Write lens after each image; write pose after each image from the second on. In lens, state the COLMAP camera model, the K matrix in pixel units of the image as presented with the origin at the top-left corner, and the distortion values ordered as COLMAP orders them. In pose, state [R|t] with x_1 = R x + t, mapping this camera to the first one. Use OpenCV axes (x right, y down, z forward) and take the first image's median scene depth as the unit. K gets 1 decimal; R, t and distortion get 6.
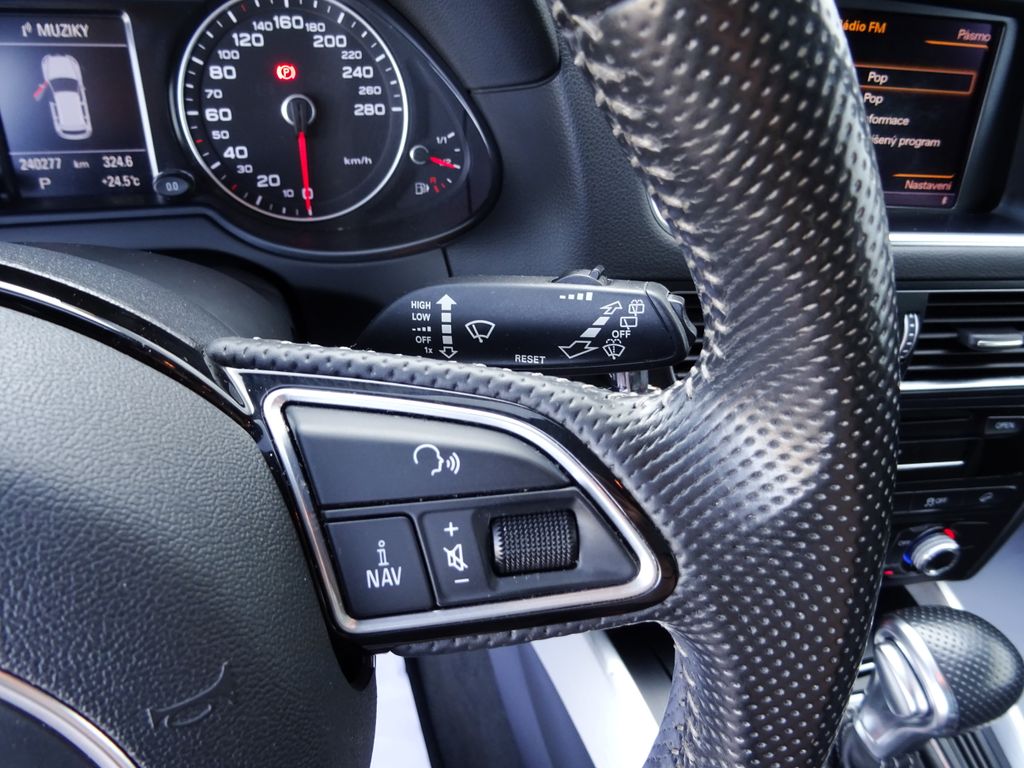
lens RADIAL K [[712.6, 0, 512.0], [0, 712.6, 384.0], [0, 0, 1]] dist [-0.016945, 0.003102]
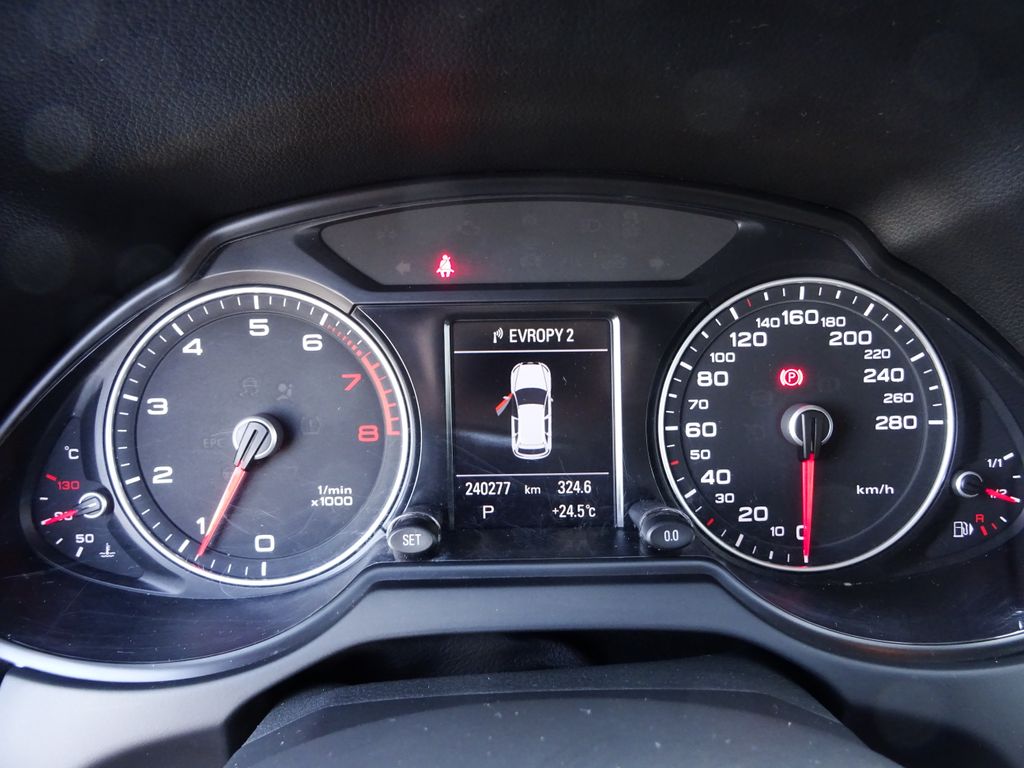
lens RADIAL K [[726.4, 0, 512.0], [0, 726.4, 384.0], [0, 0, 1]] dist [-0.002182, -0.003523]
pose [[0.949667, 0.002762, -0.313249, -0.367962], [-0.105853, 0.943972, -0.312590, -0.162009], [0.294835, 0.330014, 0.896751, 0.222658]]
